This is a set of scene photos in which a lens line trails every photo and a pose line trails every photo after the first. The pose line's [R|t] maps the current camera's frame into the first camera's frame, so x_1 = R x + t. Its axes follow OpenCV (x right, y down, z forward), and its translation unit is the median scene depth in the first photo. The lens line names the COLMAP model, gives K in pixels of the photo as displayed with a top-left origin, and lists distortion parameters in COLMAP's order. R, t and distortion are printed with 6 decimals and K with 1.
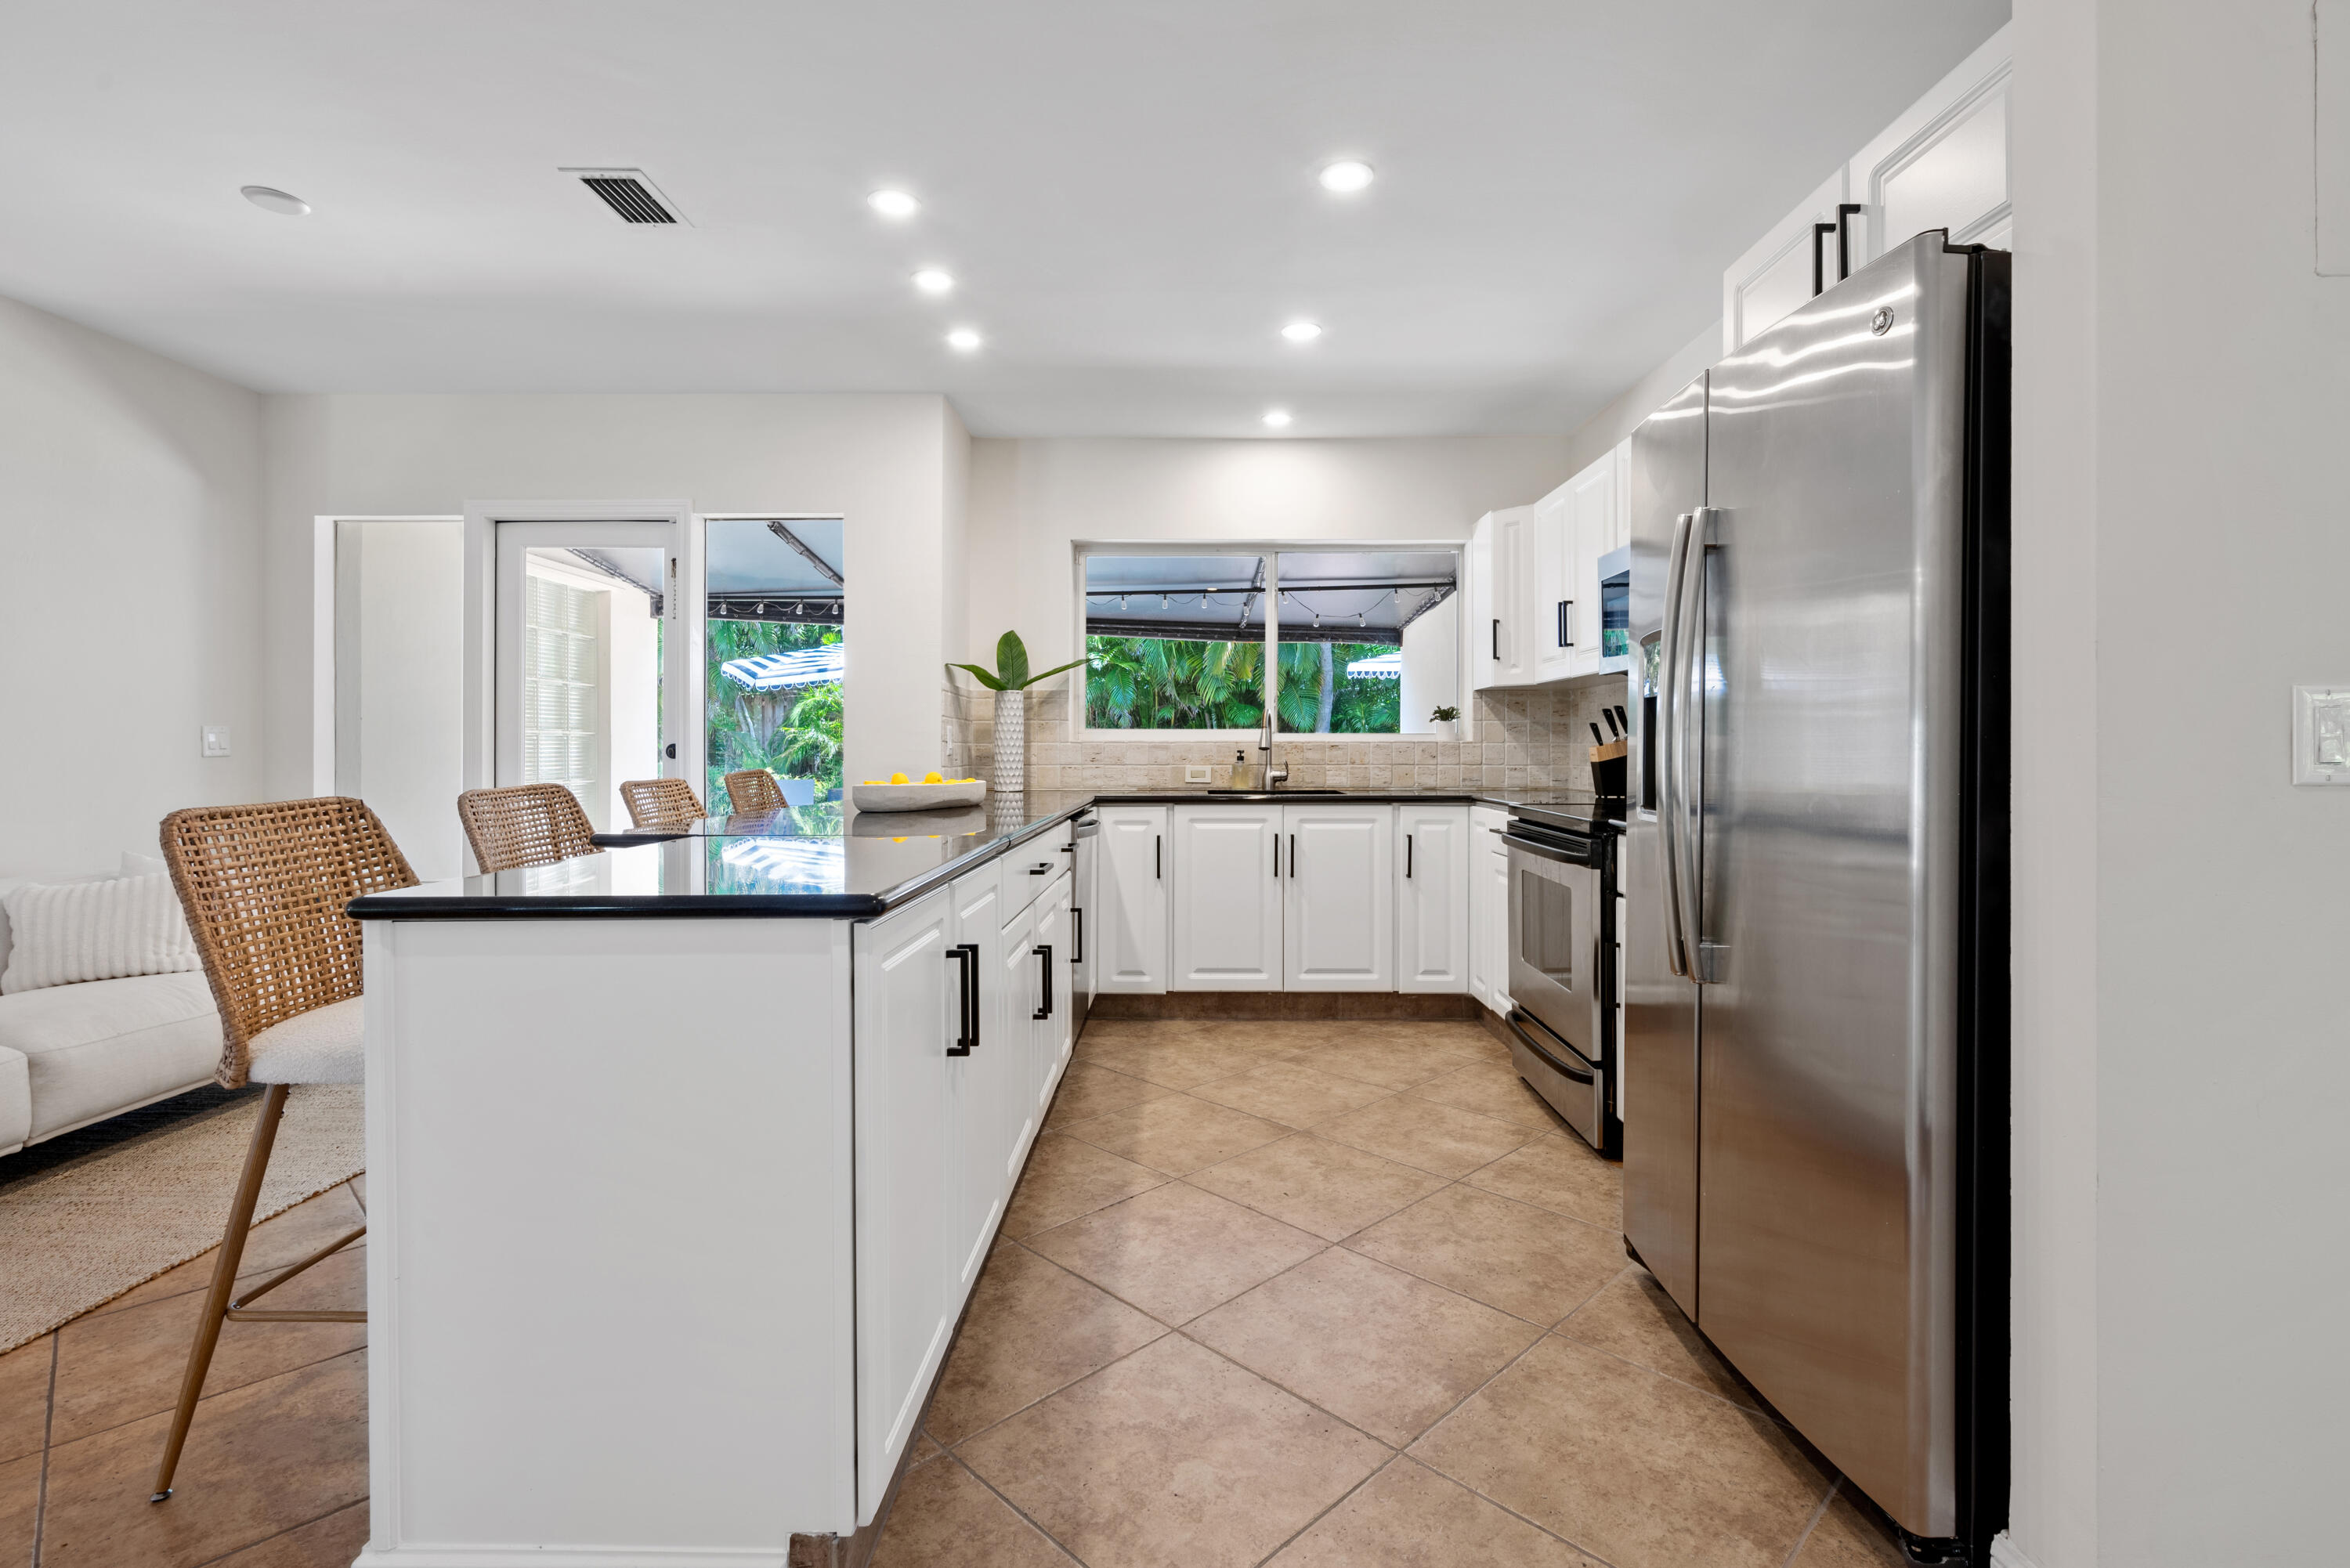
lens RADIAL K [[1087.3, 0, 1178.9], [0, 1087.3, 750.5], [0, 0, 1]] dist [-0.003060, -0.000113]
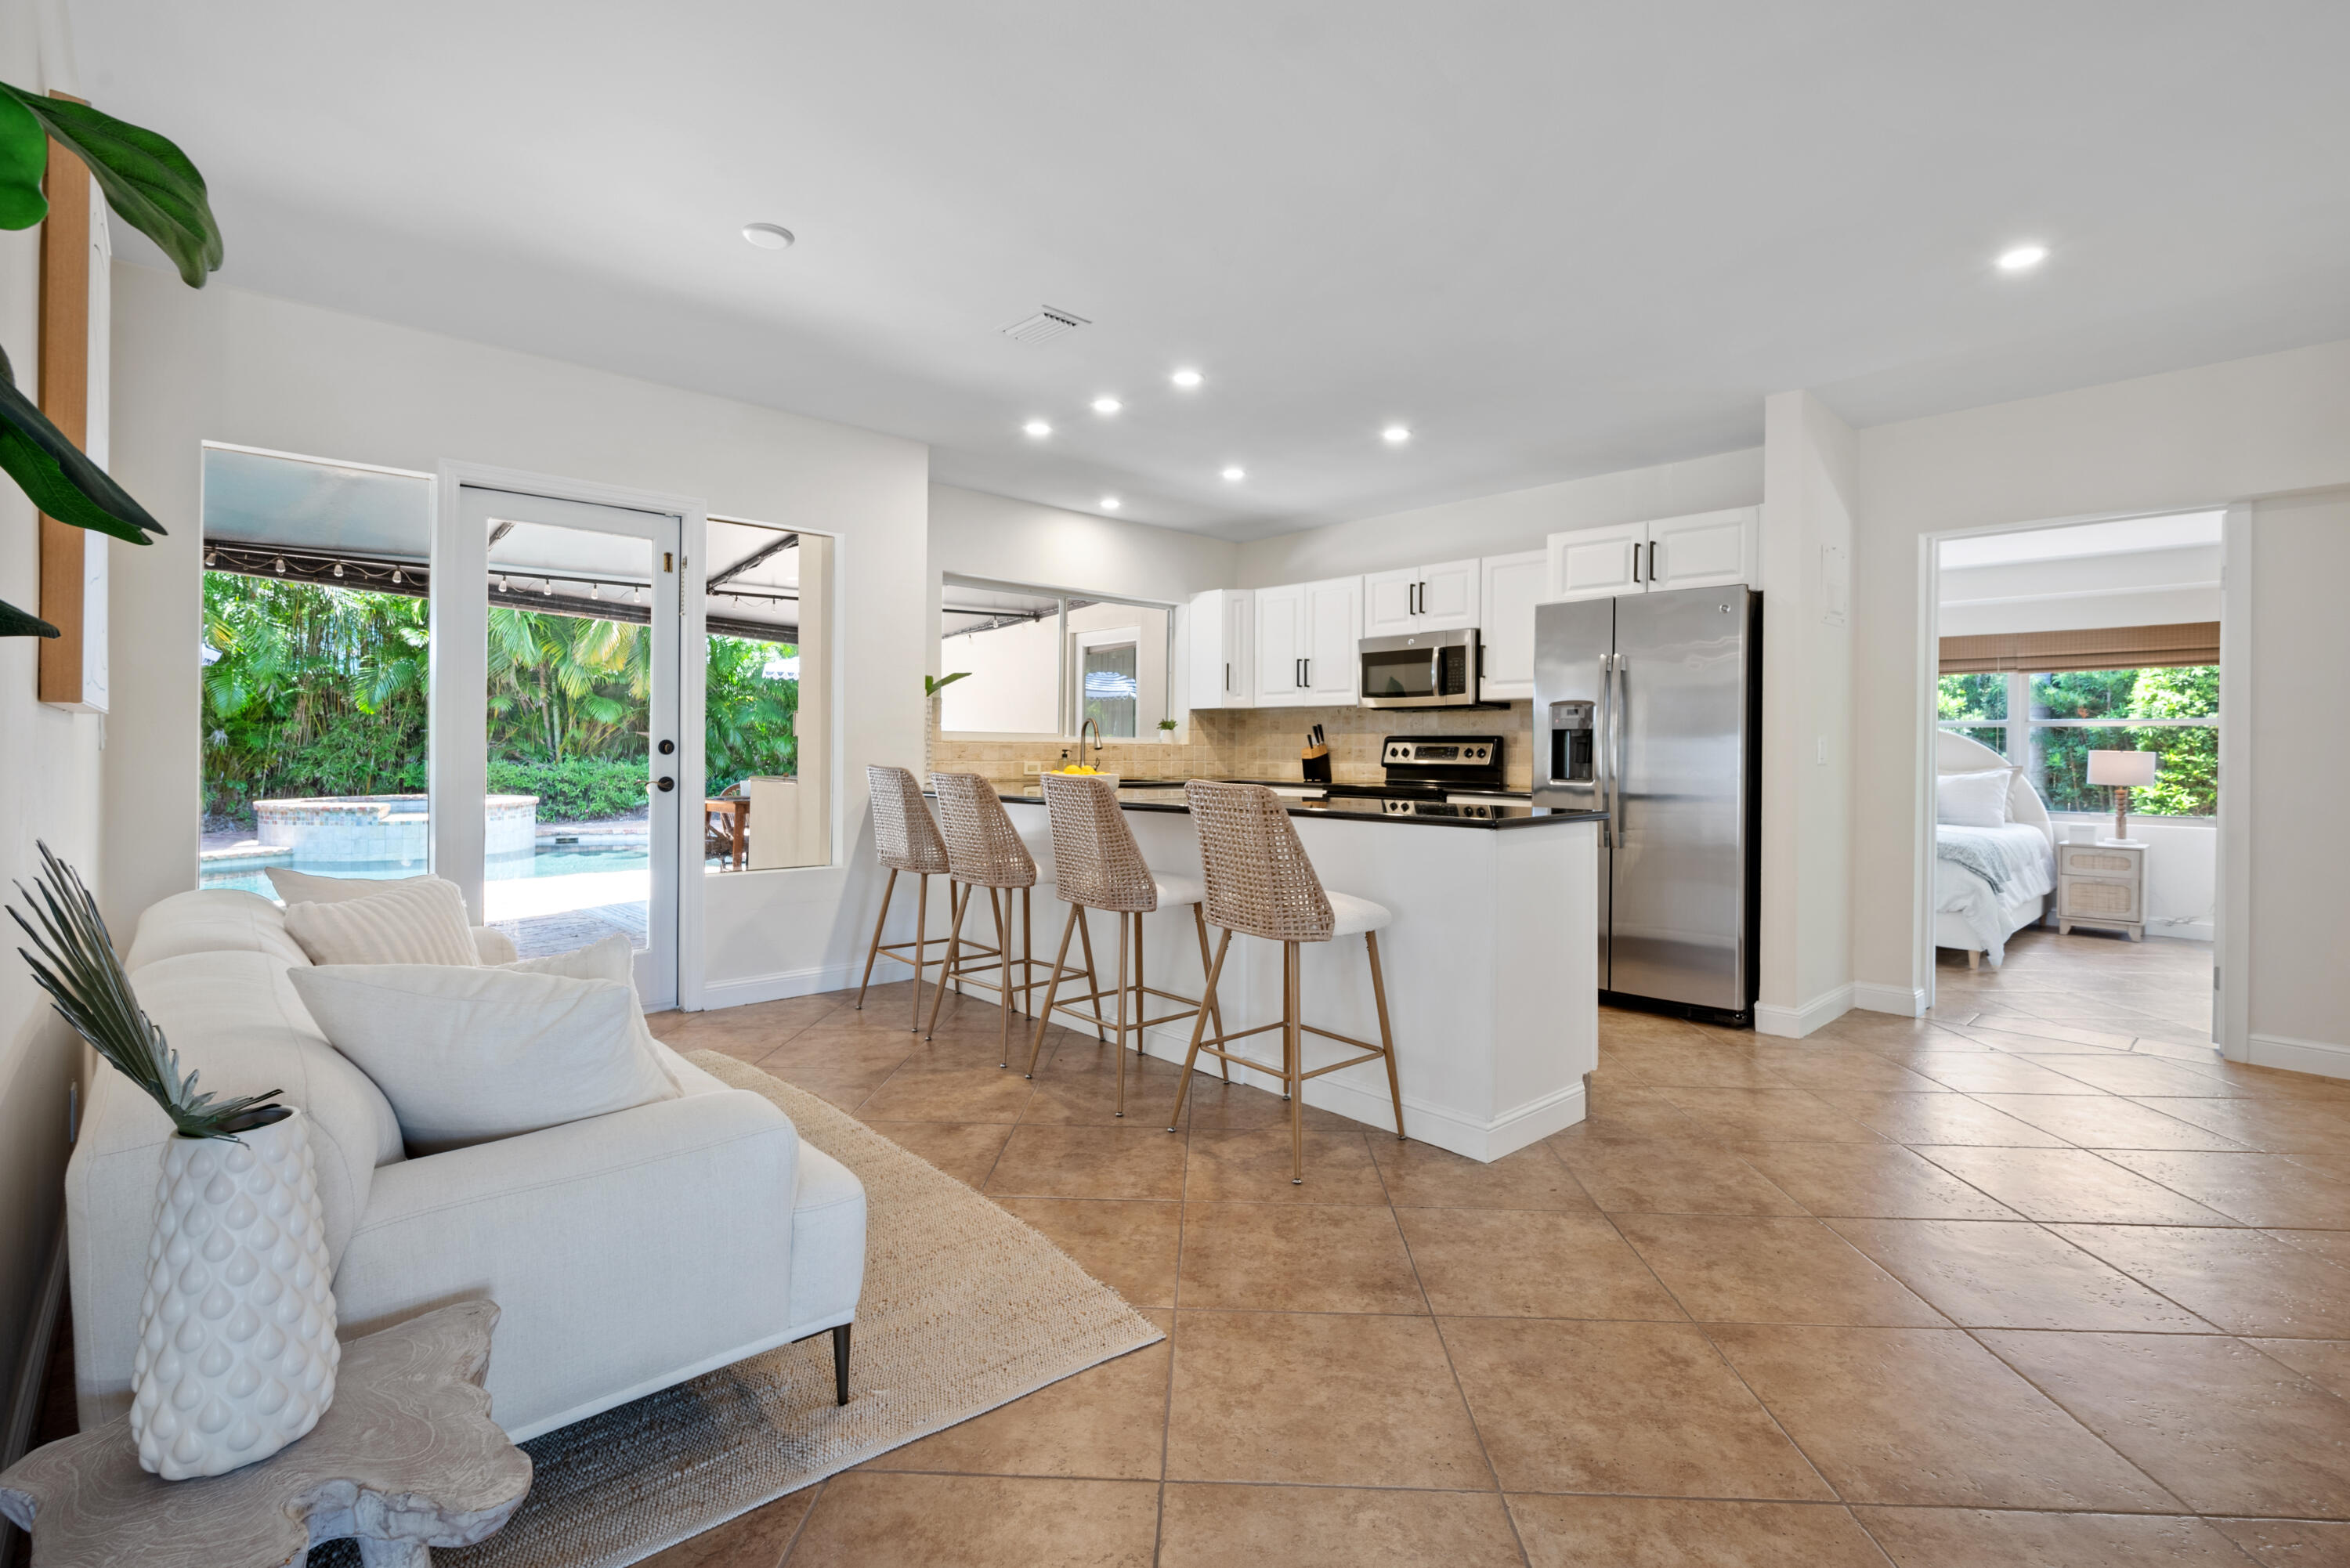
lens RADIAL K [[1087.3, 0, 1178.1], [0, 1087.3, 758.9], [0, 0, 1]] dist [-0.003060, -0.000113]
pose [[0.730623, 0.000072, 0.682781, -0.820523], [-0.007119, 0.999946, 0.007512, 0.000214], [-0.682744, -0.010349, 0.730585, -0.047098]]
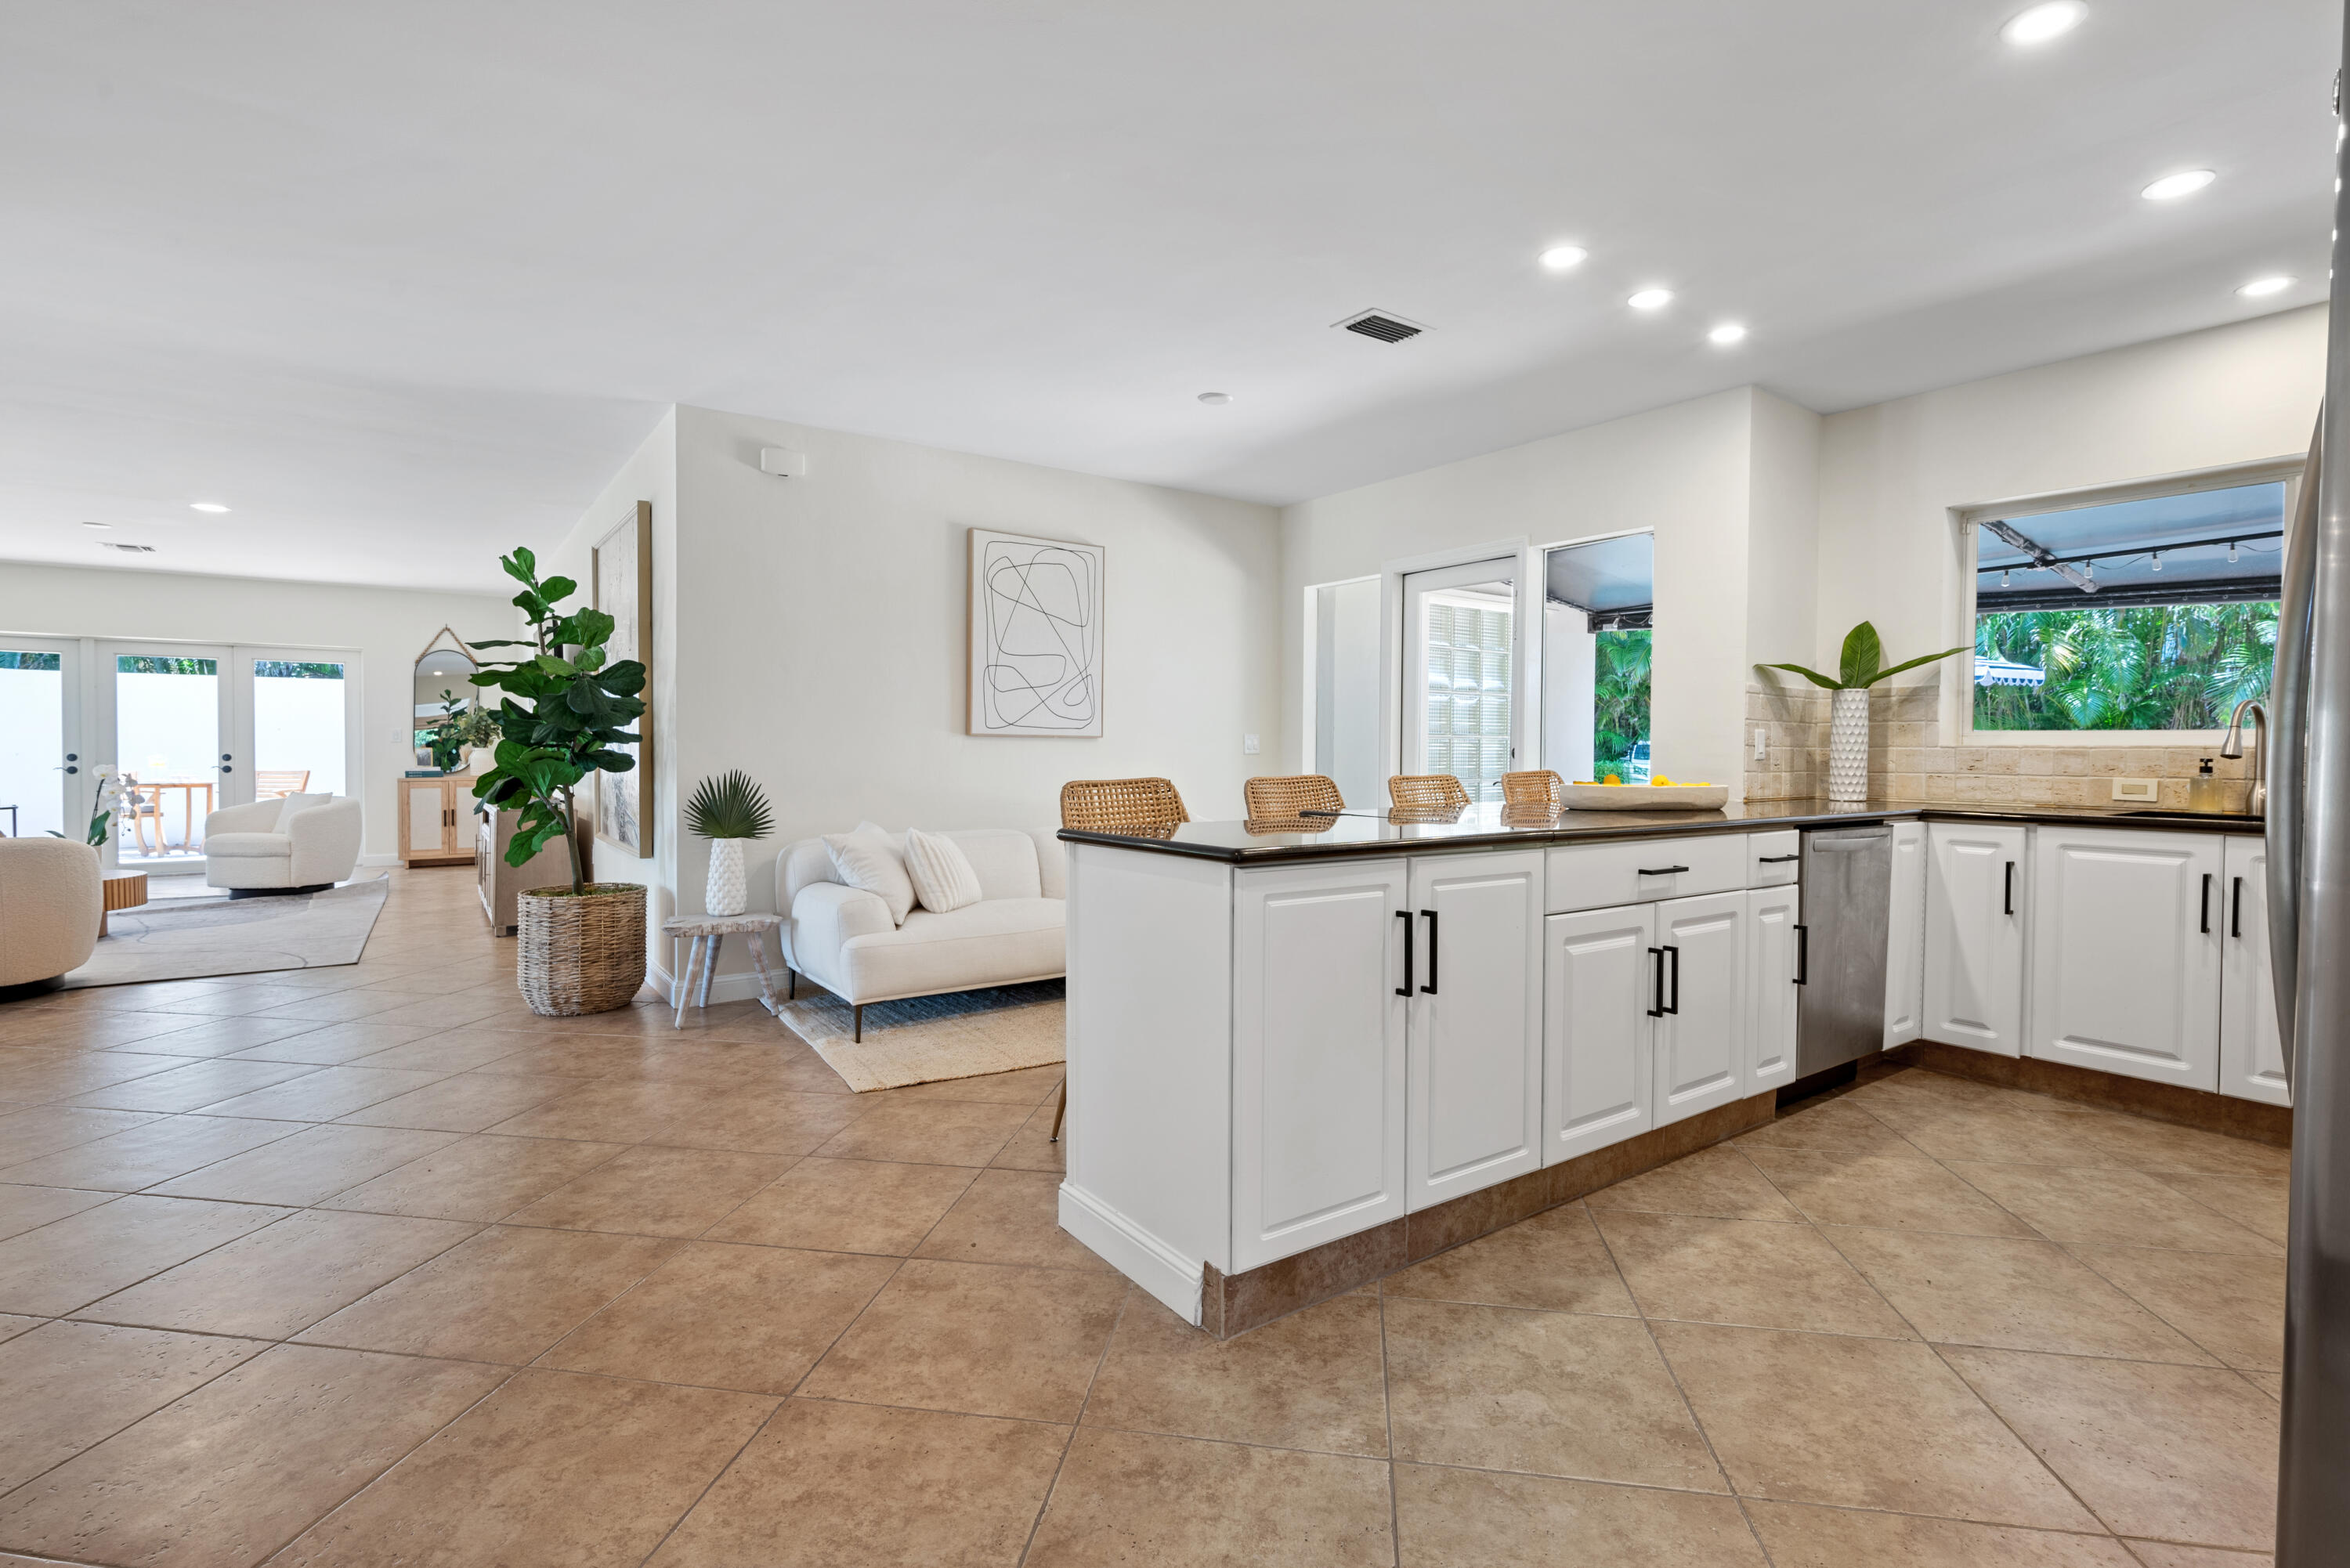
lens RADIAL K [[1087.3, 0, 1183.7], [0, 1087.3, 778.8], [0, 0, 1]] dist [-0.003060, -0.000113]
pose [[0.588566, 0.026690, -0.808008, 0.270155], [-0.008149, 0.999600, 0.027082, -0.000874], [0.808408, -0.009355, 0.588548, 0.023574]]
